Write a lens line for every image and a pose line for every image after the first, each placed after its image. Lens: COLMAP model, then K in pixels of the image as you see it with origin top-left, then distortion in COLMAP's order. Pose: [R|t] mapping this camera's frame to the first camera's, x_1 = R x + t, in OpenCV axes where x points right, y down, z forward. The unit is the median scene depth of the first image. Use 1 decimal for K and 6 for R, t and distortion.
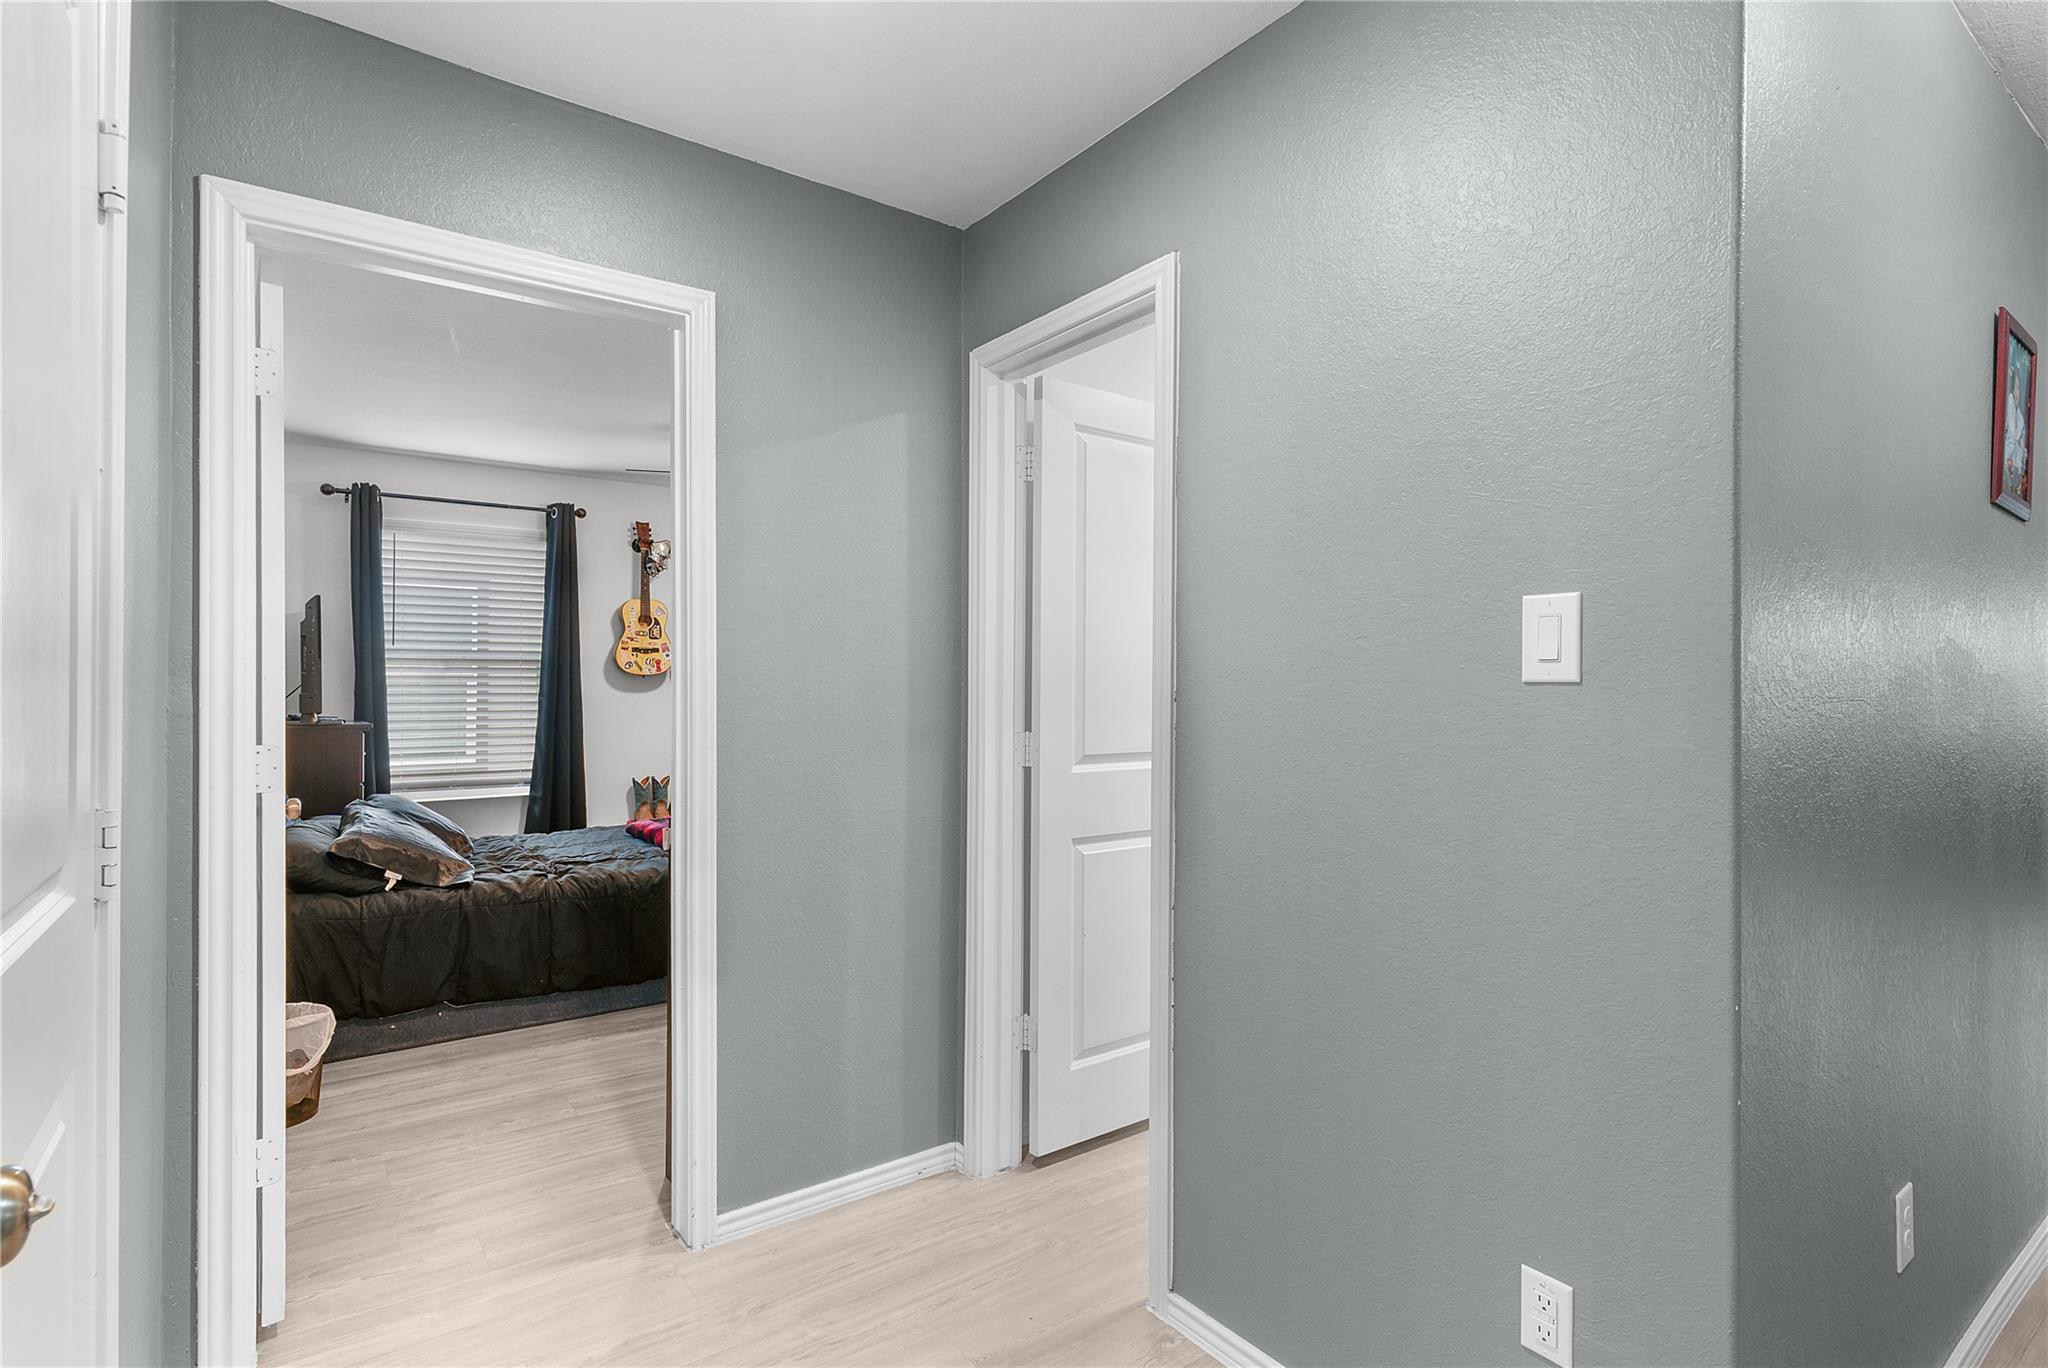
lens RADIAL K [[1003.9, 0, 1015.2], [0, 1003.9, 693.7], [0, 0, 1]] dist [0.004196, -0.000634]
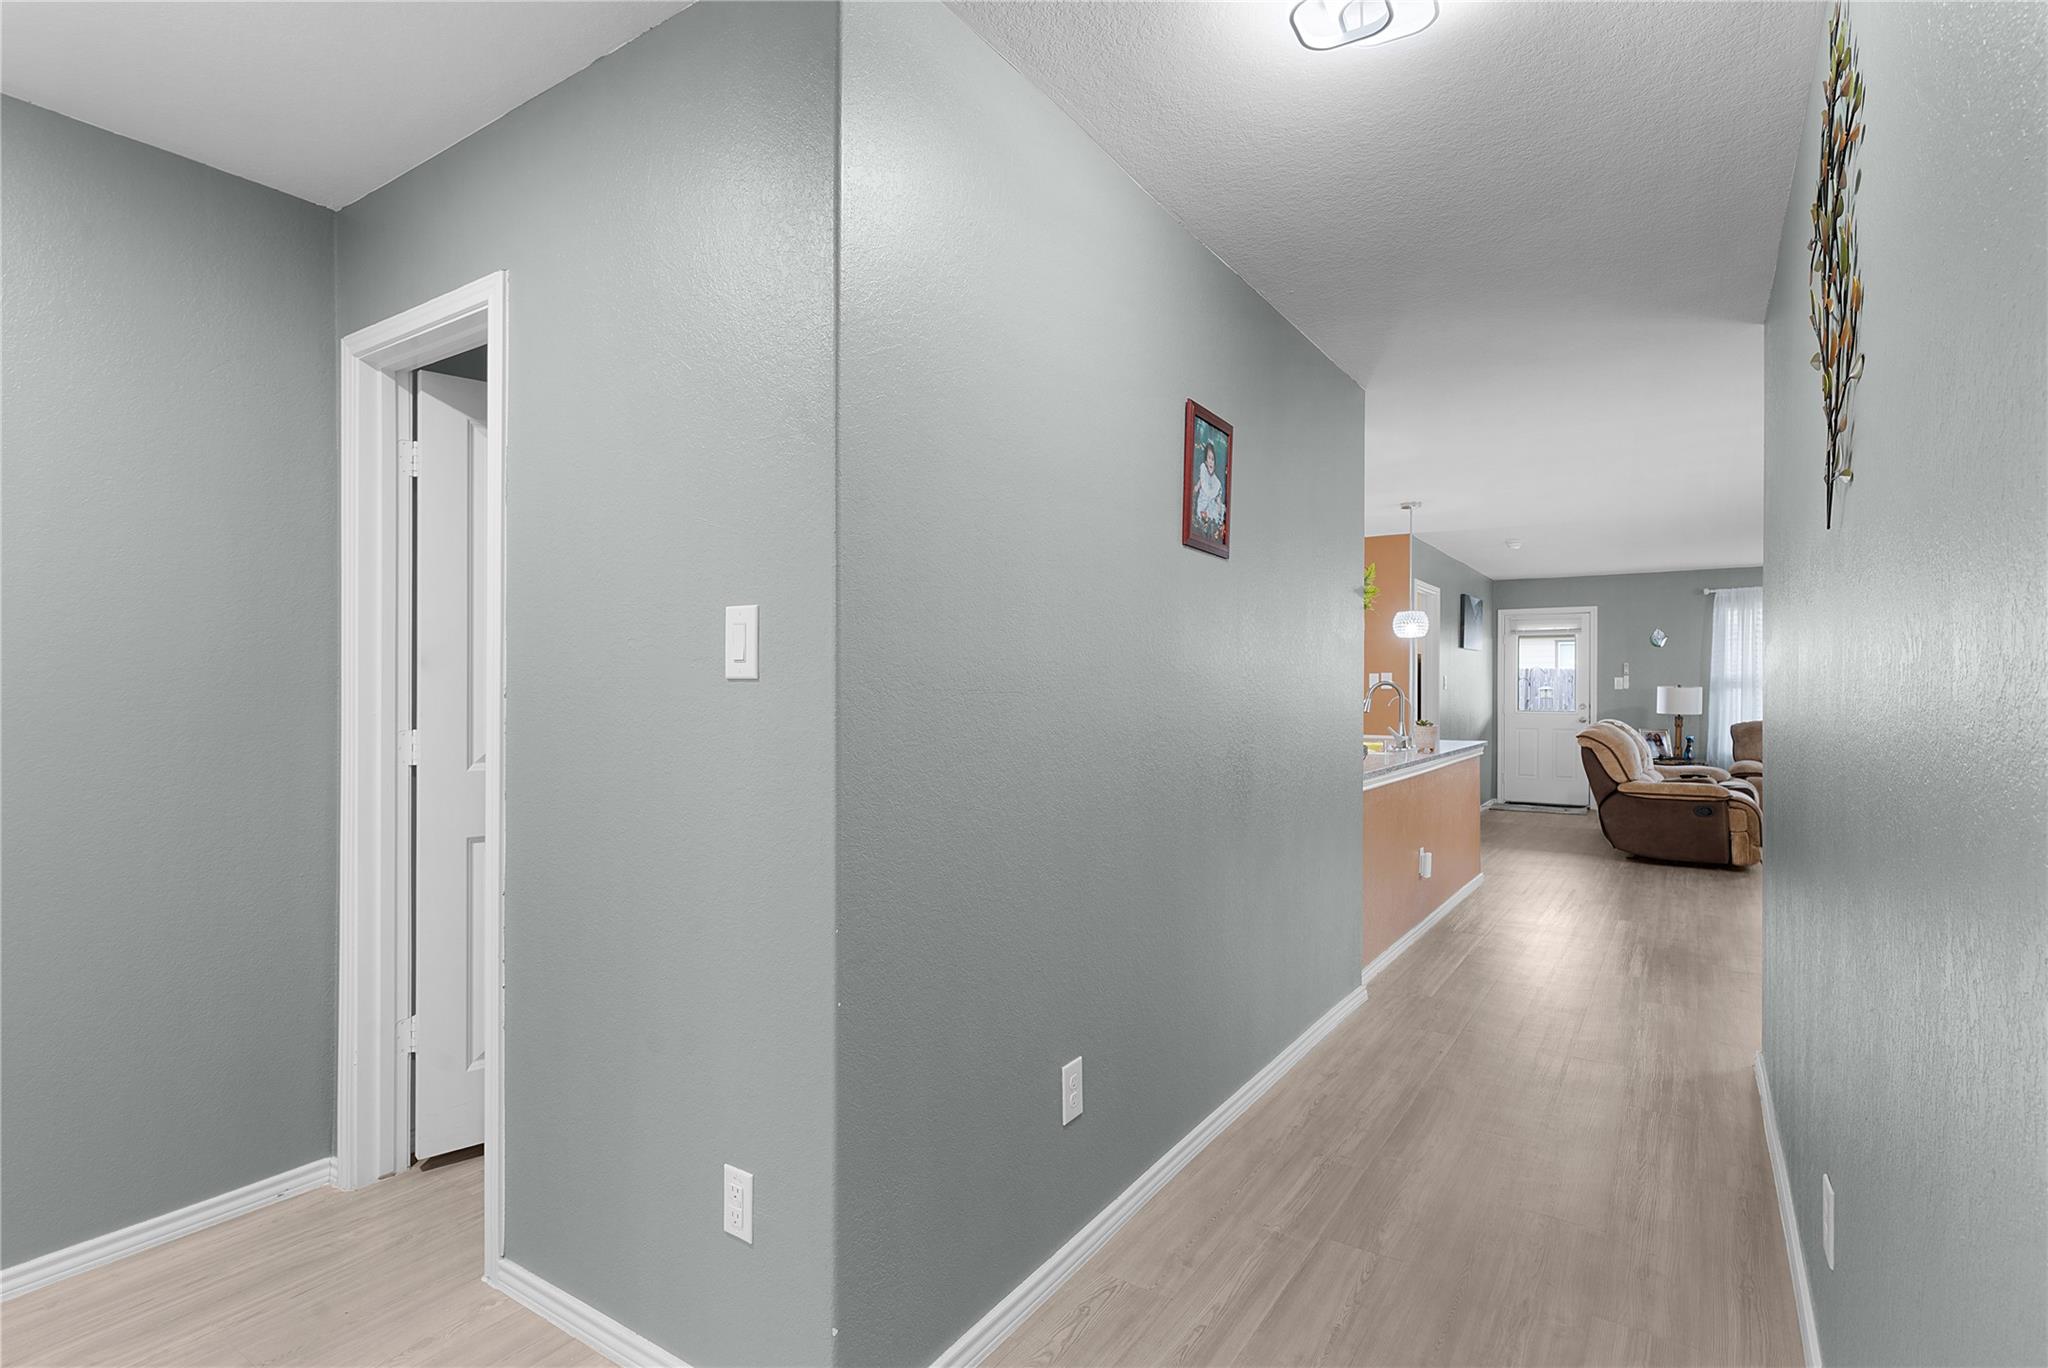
lens RADIAL K [[1003.9, 0, 1015.2], [0, 1003.9, 693.7], [0, 0, 1]] dist [0.004196, -0.000634]
pose [[0.939250, -0.007109, 0.343160, 0.289937], [0.006559, 0.999975, 0.002763, 0.003557], [-0.343171, -0.000345, 0.939273, -0.168229]]
